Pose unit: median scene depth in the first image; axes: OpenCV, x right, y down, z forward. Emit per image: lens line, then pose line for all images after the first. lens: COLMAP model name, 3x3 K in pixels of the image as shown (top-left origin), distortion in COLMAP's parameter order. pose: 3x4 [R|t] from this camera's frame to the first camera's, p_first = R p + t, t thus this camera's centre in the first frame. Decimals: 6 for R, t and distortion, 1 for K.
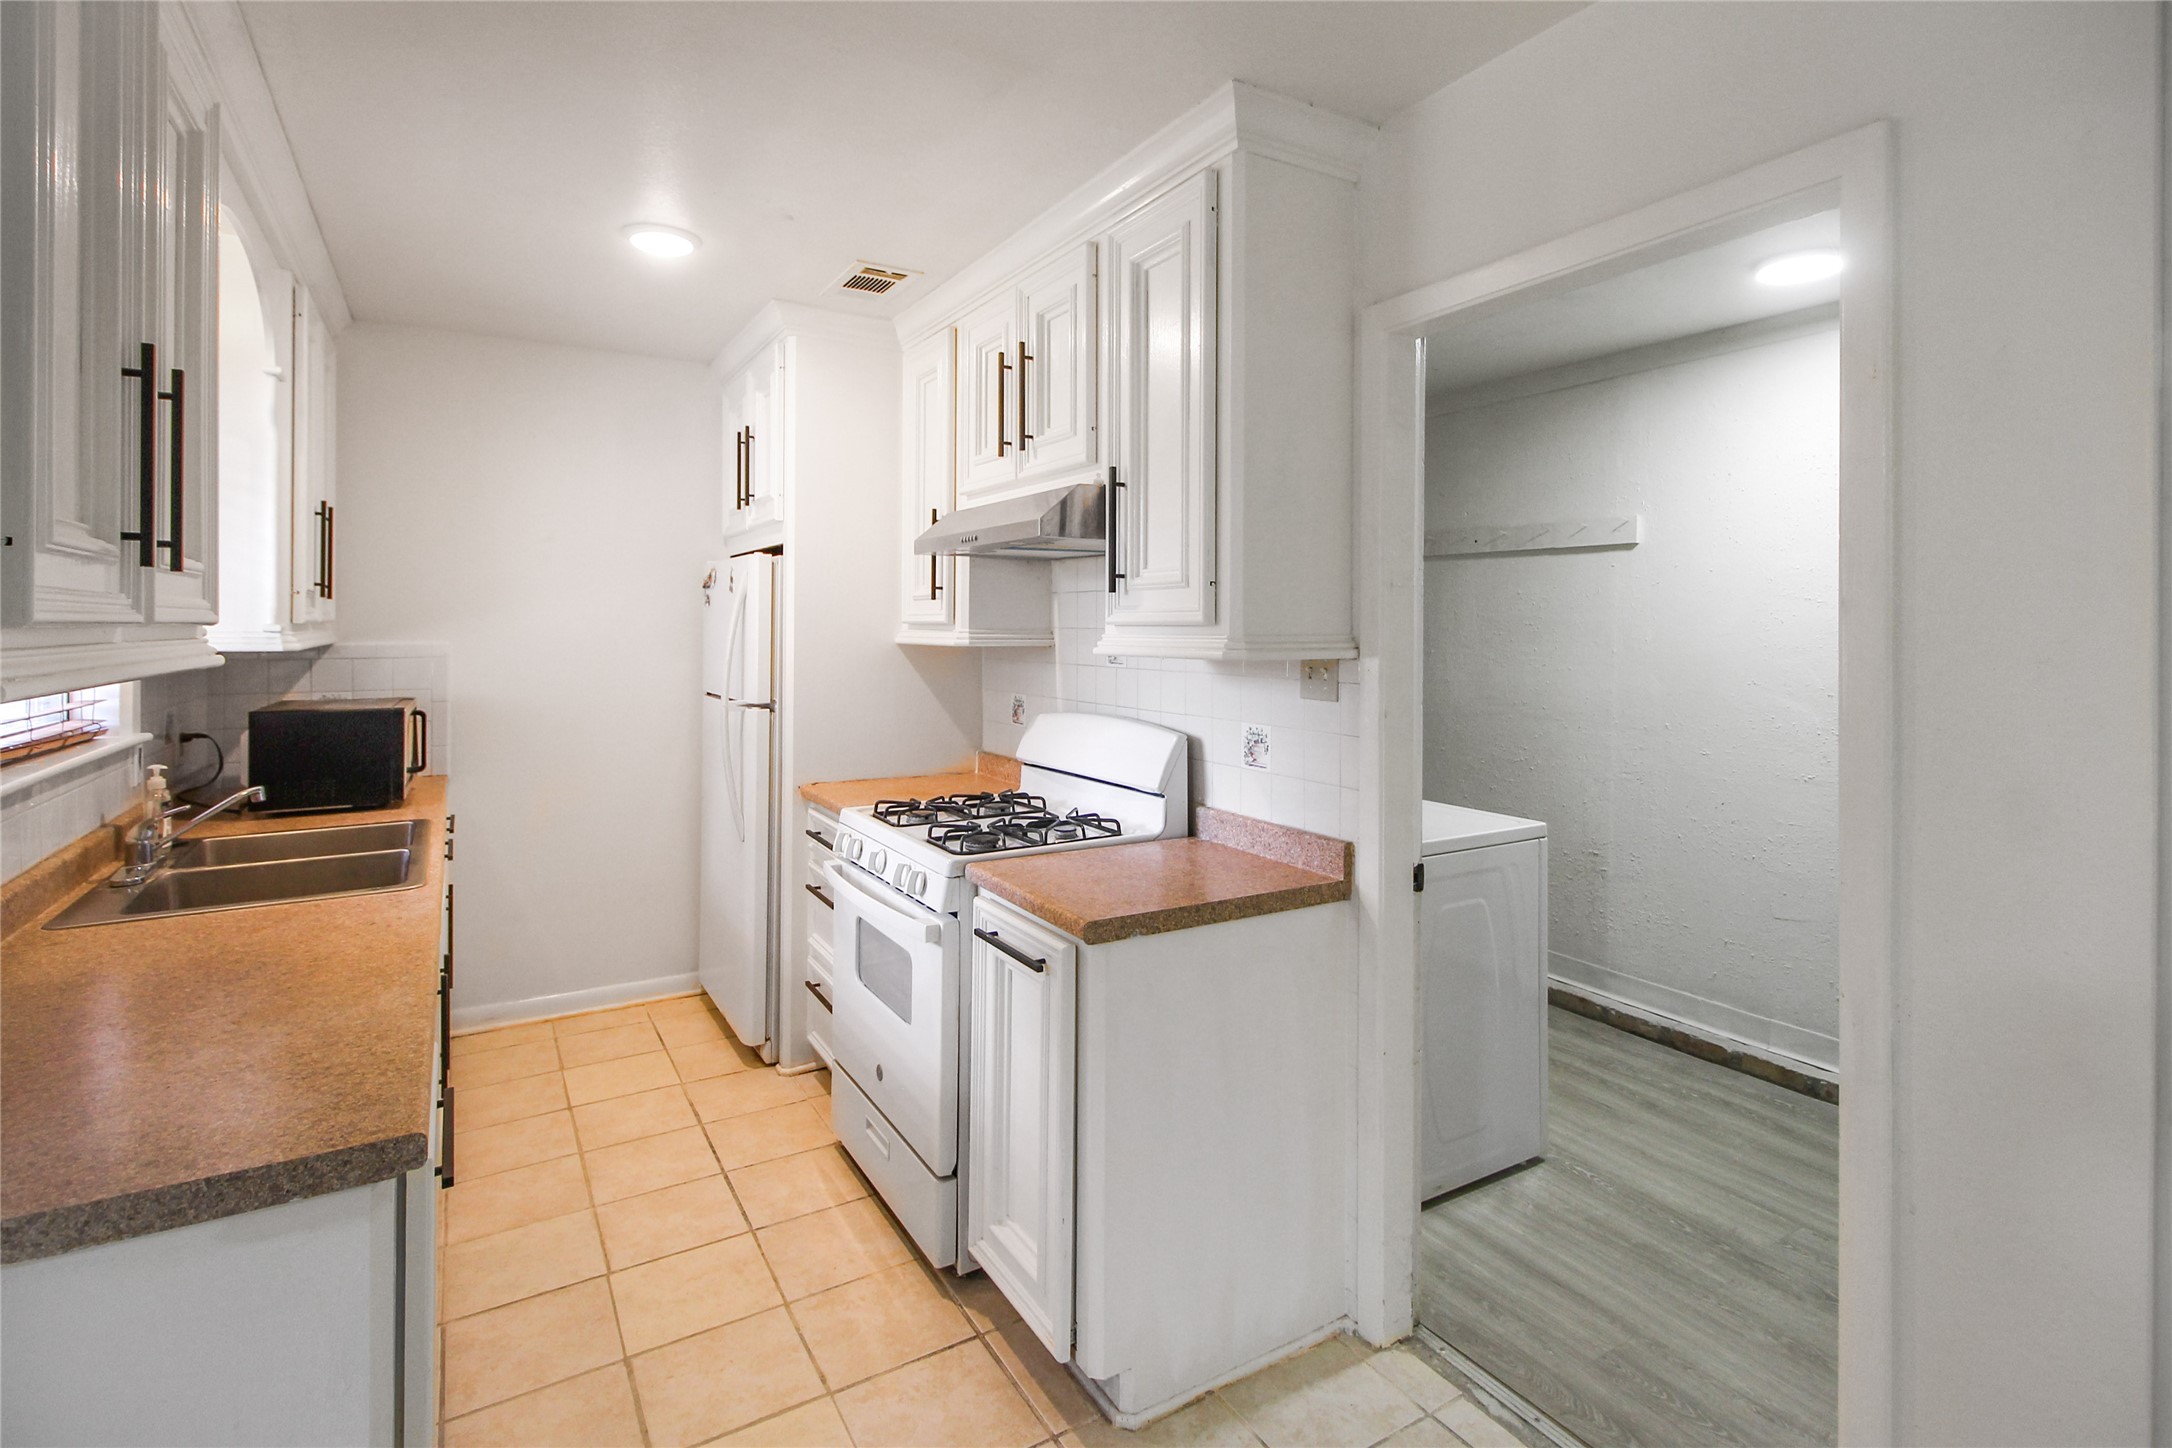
lens RADIAL K [[1068.6, 0, 1087.7], [0, 1068.6, 614.5], [0, 0, 1]] dist [0.012813, -0.001165]
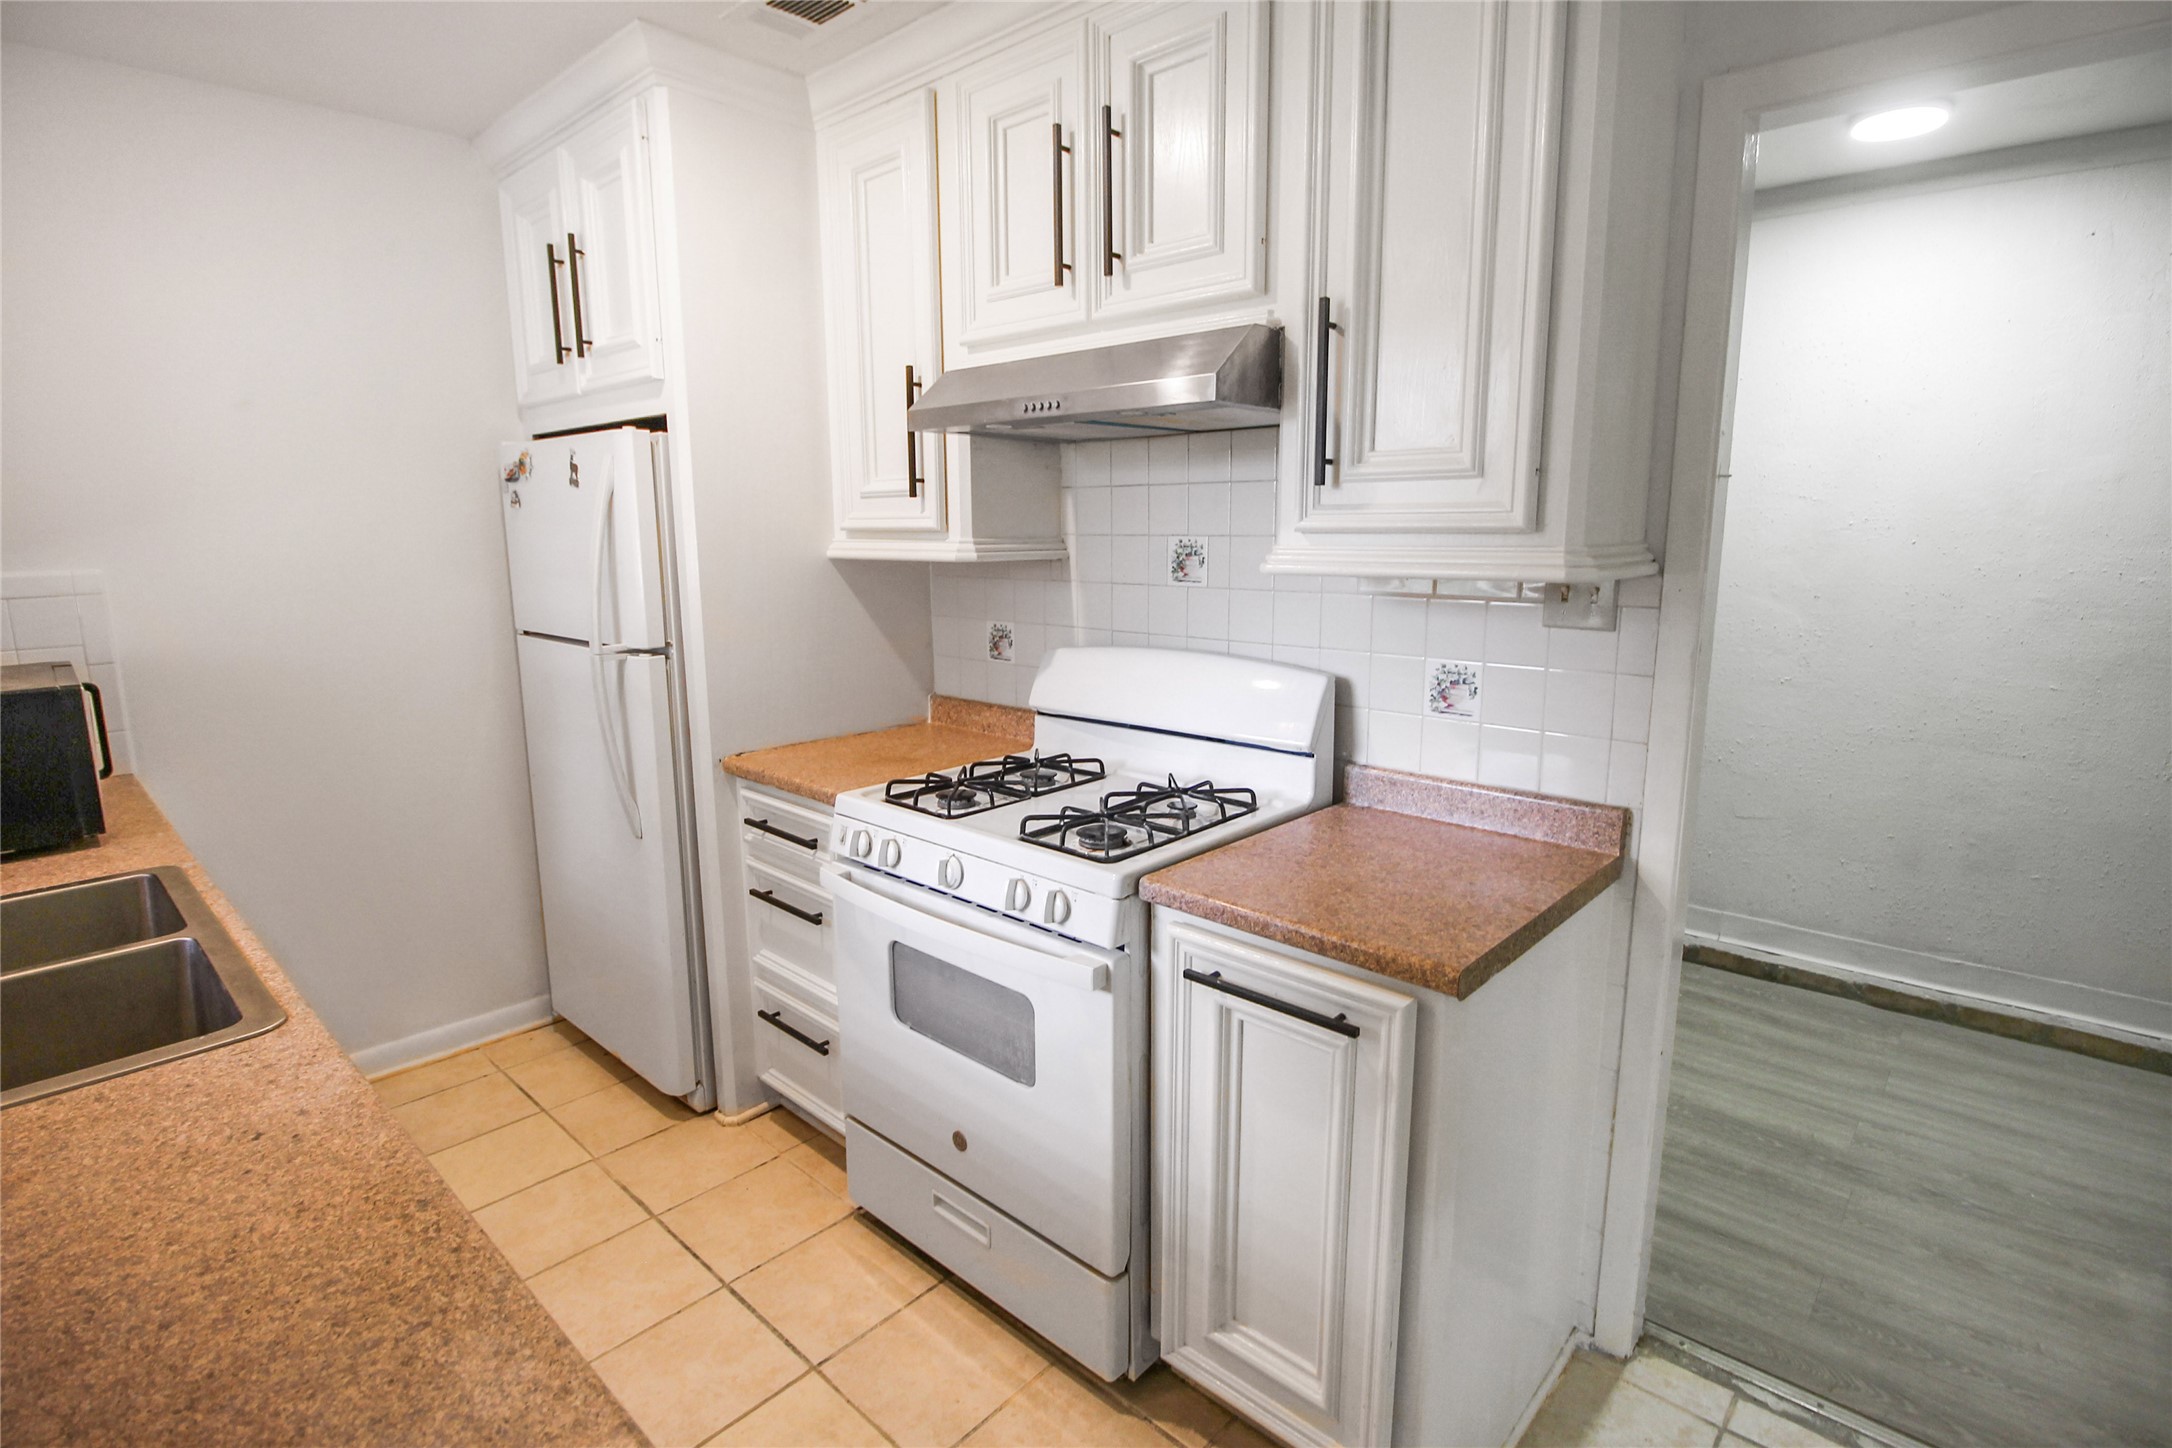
lens RADIAL K [[1072.5, 0, 1090.6], [0, 1072.5, 715.0], [0, 0, 1]] dist [-0.010947, -0.006705]
pose [[0.958639, -0.057434, 0.278770, -0.274550], [0.005012, 0.982684, 0.185224, -0.002809], [-0.284581, -0.176165, 0.942327, 0.296431]]
